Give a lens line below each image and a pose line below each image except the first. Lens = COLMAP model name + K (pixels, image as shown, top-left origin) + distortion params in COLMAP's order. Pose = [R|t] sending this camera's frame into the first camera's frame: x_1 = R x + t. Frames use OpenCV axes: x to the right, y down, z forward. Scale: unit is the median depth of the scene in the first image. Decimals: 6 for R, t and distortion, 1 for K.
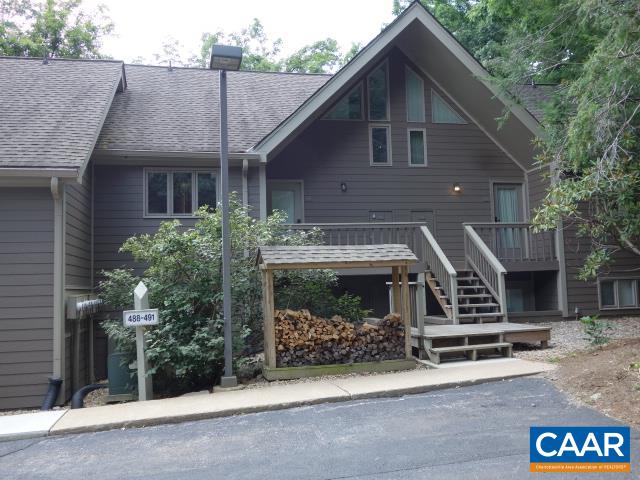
lens RADIAL K [[565.8, 0, 319.7], [0, 565.8, 241.2], [0, 0, 1]] dist [0.005802, -0.004401]
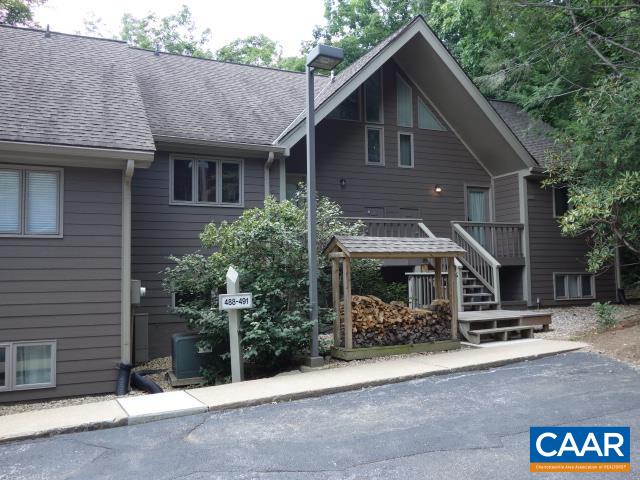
lens RADIAL K [[565.8, 0, 321.0], [0, 565.8, 238.8], [0, 0, 1]] dist [0.005802, -0.004401]
pose [[0.974842, 0.028467, 0.221071, -0.339308], [-0.029092, 0.999577, -0.000429, 0.014739], [-0.220990, -0.006013, 0.975258, -0.034169]]
